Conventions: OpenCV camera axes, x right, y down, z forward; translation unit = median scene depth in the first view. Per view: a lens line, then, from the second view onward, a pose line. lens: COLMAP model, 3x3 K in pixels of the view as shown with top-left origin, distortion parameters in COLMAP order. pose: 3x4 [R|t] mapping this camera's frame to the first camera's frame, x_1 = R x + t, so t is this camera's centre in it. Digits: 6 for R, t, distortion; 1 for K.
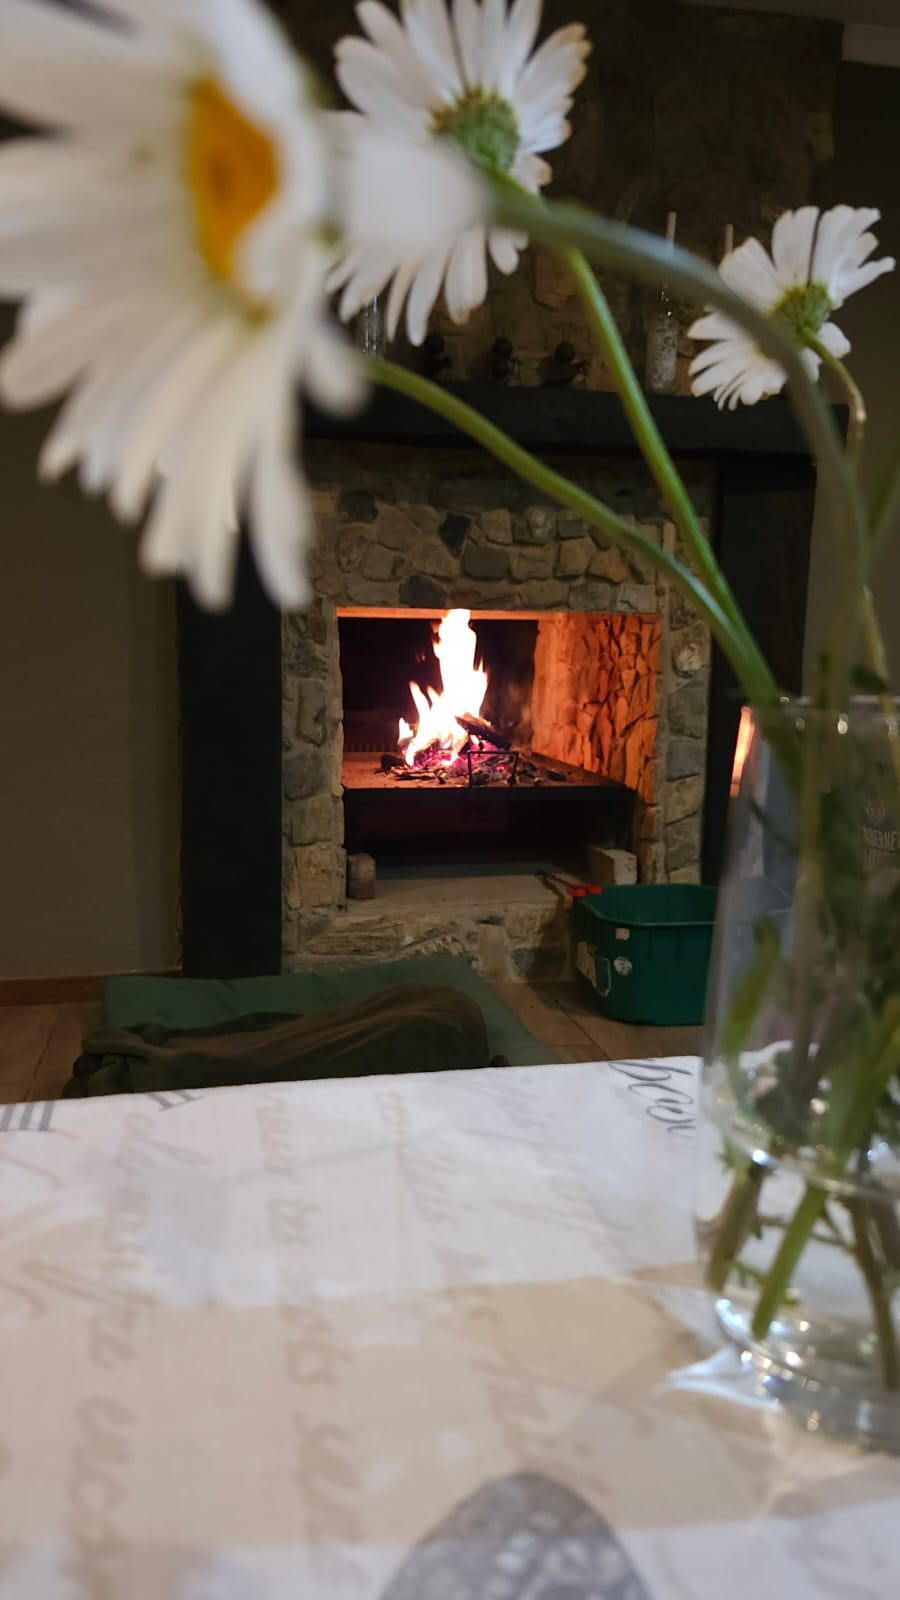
lens RADIAL K [[1041.8, 0, 450.0], [0, 1041.8, 800.0], [0, 0, 1]] dist [0.096090, -0.107542]
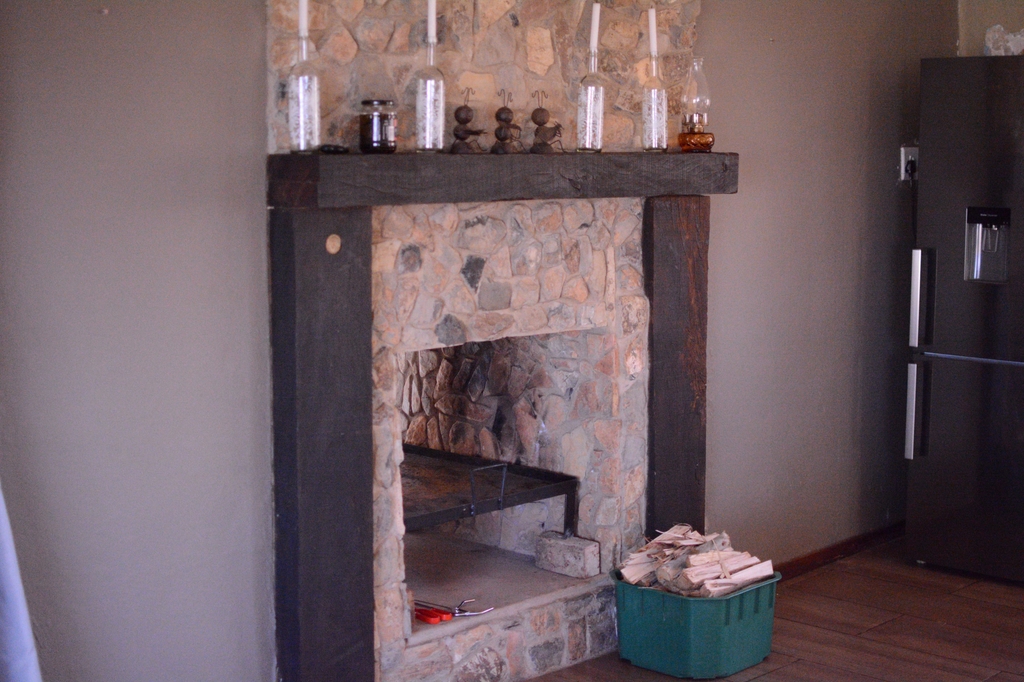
lens RADIAL K [[1570.6, 0, 512.0], [0, 1570.6, 341.0], [0, 0, 1]] dist [-0.173128, 0.062671]
pose [[0.827983, -0.085099, 0.554258, -0.841365], [0.092732, 0.995588, 0.014331, -0.201355], [-0.553032, 0.039532, 0.832221, -0.346471]]
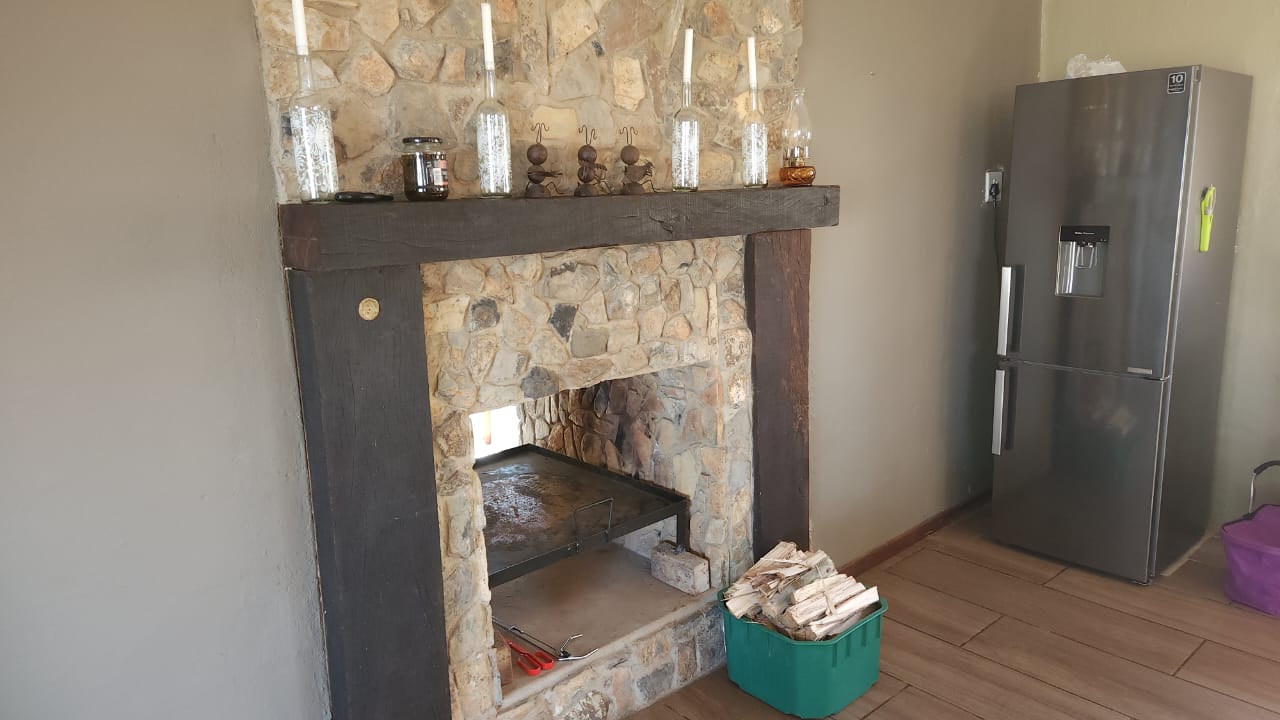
lens RADIAL K [[833.5, 0, 640.3], [0, 833.5, 351.8], [0, 0, 1]] dist [0.096090, -0.107542]
pose [[0.865667, -0.139237, 0.480867, -0.325468], [0.116262, 0.990197, 0.077418, -0.275546], [-0.486933, -0.011111, 0.873369, 0.234957]]
